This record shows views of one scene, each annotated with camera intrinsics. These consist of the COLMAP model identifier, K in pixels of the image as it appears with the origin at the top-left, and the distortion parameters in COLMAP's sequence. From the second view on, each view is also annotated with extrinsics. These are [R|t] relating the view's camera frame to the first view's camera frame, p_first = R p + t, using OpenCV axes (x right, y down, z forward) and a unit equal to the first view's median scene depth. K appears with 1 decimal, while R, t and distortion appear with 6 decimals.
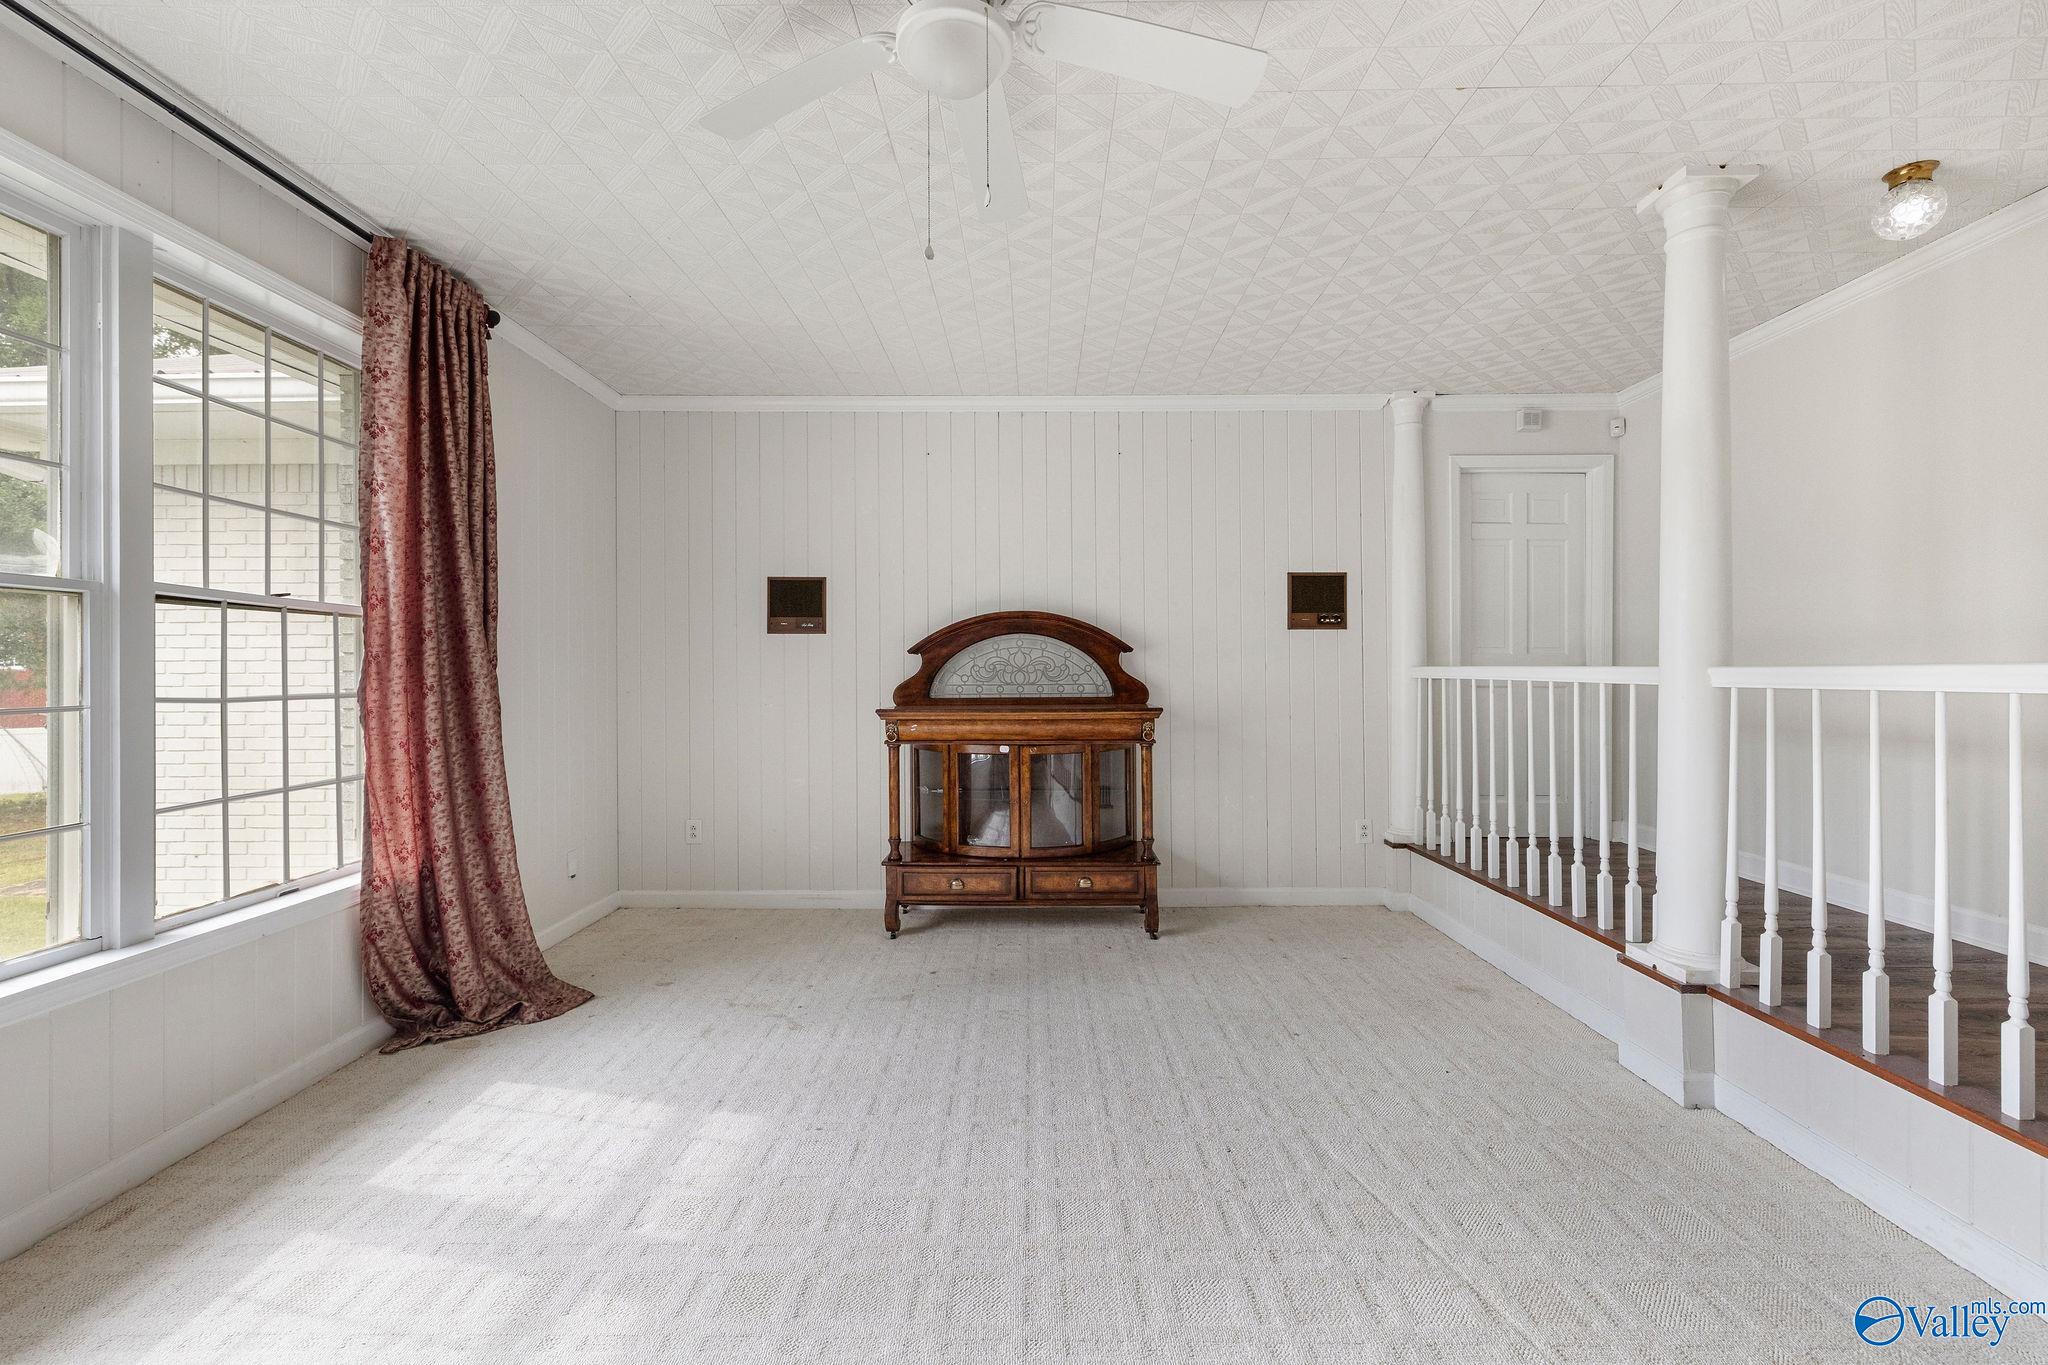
lens RADIAL K [[875.1, 0, 1030.6], [0, 875.1, 668.9], [0, 0, 1]] dist [-0.002810, 0.001135]
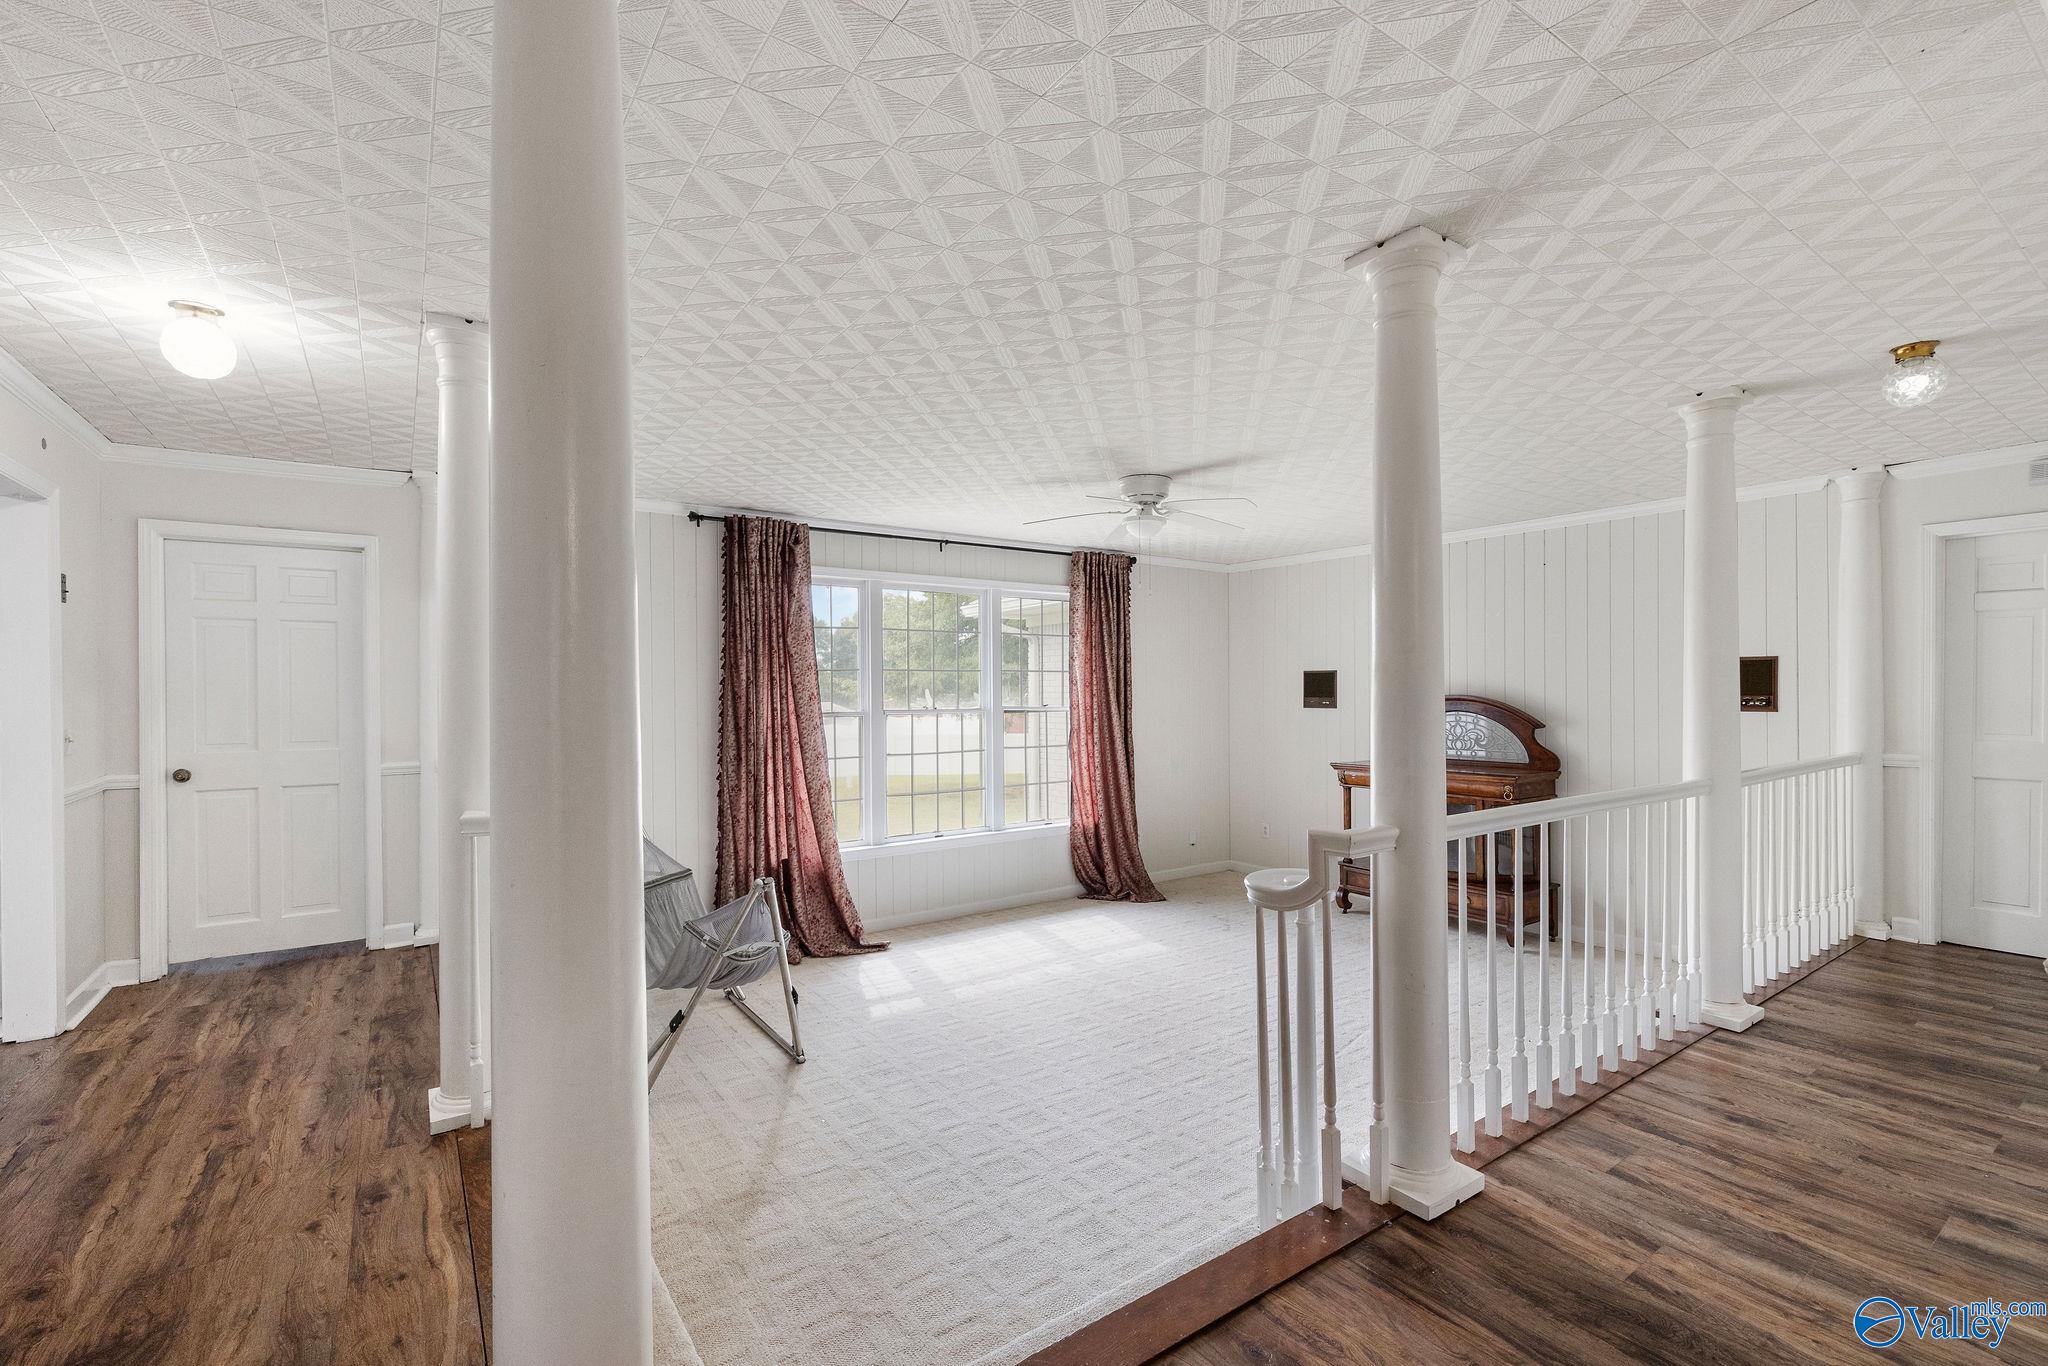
lens RADIAL K [[875.1, 0, 1009.4], [0, 875.1, 693.0], [0, 0, 1]] dist [-0.002810, 0.001135]
pose [[0.575272, -0.000672, -0.817962, 1.045089], [0.005862, 0.999977, 0.003302, -0.118044], [0.817941, -0.006694, 0.575263, -0.489367]]
